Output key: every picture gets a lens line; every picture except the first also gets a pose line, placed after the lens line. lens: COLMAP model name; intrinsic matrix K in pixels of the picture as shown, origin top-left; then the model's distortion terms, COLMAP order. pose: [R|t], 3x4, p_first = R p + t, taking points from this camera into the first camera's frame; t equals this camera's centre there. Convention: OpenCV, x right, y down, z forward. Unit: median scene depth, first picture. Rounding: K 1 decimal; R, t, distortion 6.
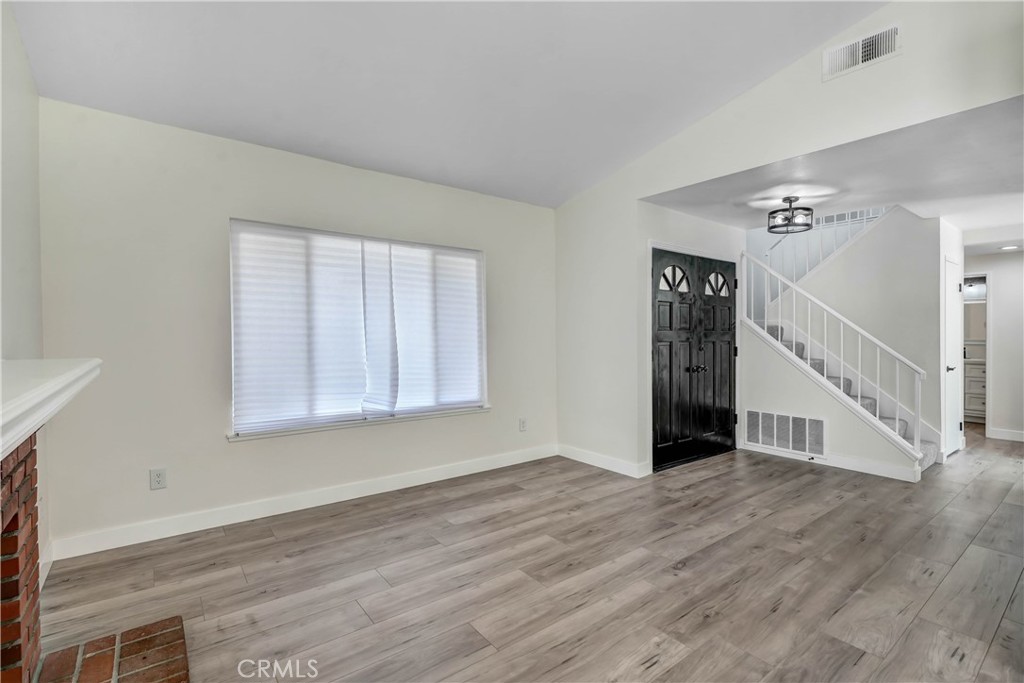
lens RADIAL K [[464.5, 0, 511.0], [0, 464.5, 343.7], [0, 0, 1]] dist [0.004043, 0.000343]
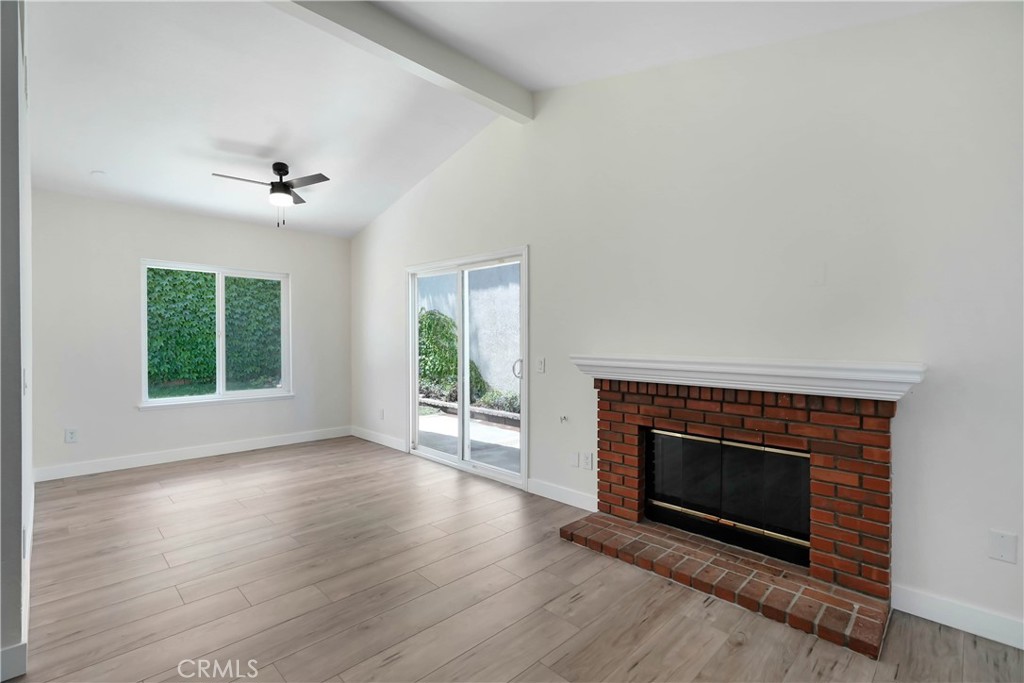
lens RADIAL K [[464.5, 0, 510.0], [0, 464.5, 343.4], [0, 0, 1]] dist [0.004043, 0.000343]
pose [[-0.989287, -0.011951, -0.145493, 0.943117], [-0.014298, 0.999784, 0.015095, -0.044917], [0.145281, 0.017014, -0.989244, 1.977312]]
